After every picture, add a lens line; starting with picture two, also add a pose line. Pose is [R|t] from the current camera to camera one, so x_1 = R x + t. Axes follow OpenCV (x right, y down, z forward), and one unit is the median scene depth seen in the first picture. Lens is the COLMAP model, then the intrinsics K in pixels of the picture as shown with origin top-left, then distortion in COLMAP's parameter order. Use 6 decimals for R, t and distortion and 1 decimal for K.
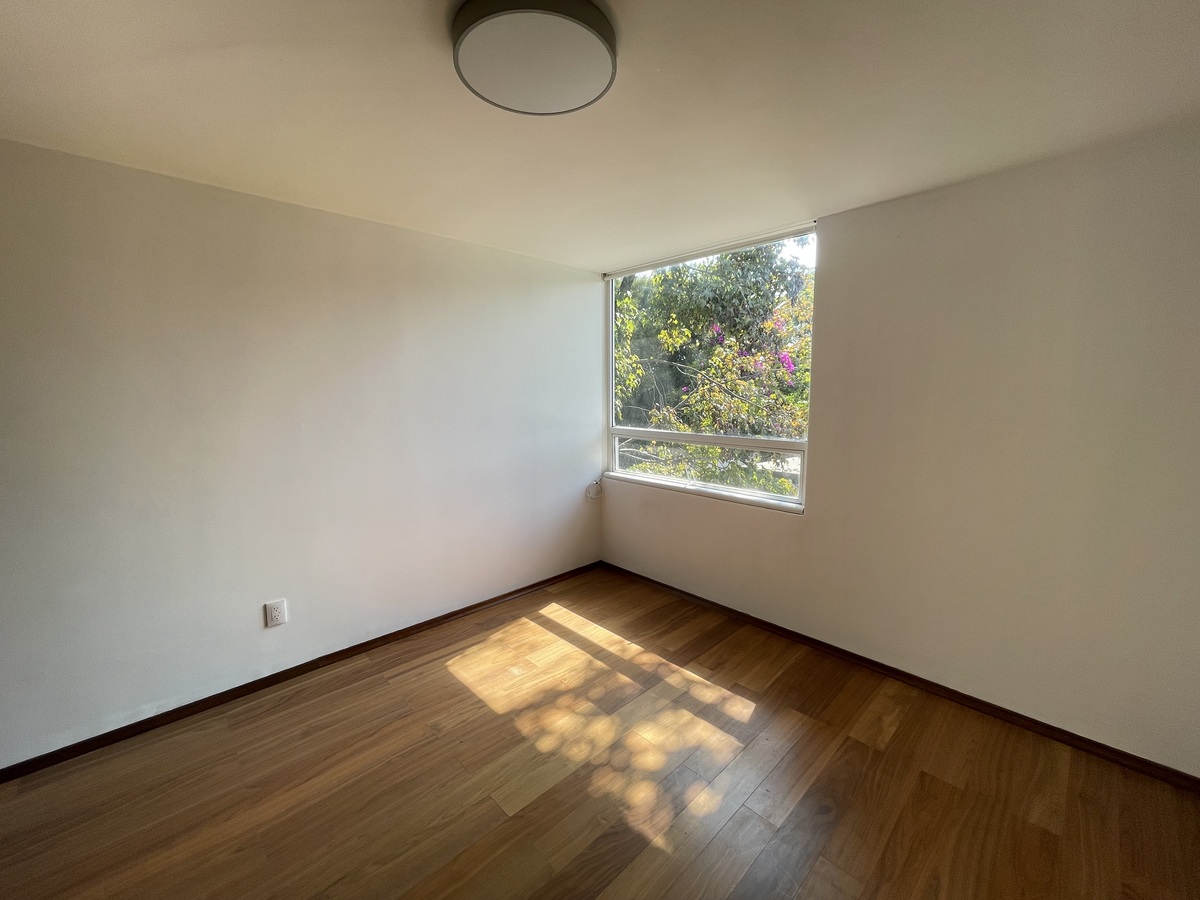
lens RADIAL K [[484.0, 0, 605.3], [0, 484.0, 447.4], [0, 0, 1]] dist [-0.007308, 0.000276]
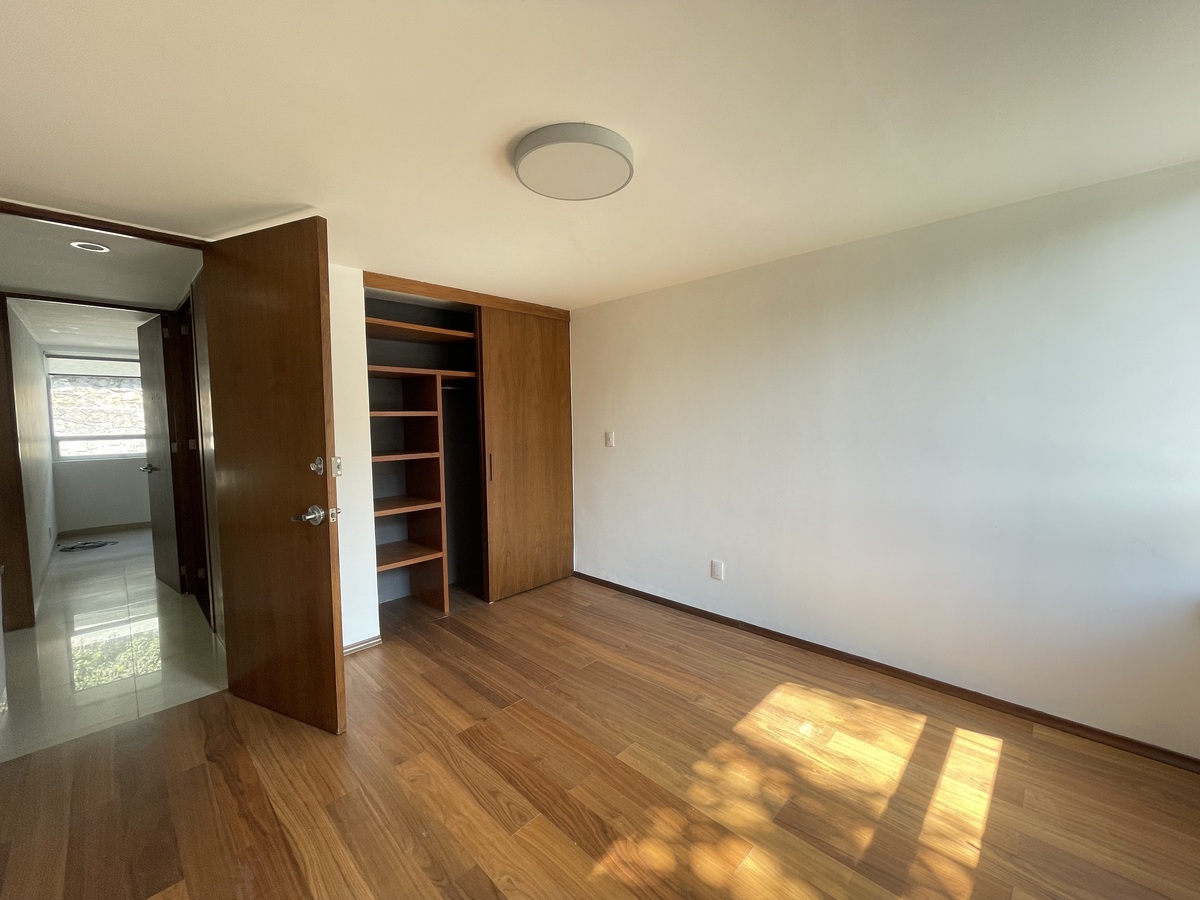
lens RADIAL K [[484.0, 0, 604.8], [0, 484.0, 451.2], [0, 0, 1]] dist [-0.007308, 0.000276]
pose [[0.041774, 0.071925, -0.996535, 0.716356], [-0.113496, 0.991291, 0.066788, -0.056700], [0.992660, 0.110313, 0.049573, 0.615782]]
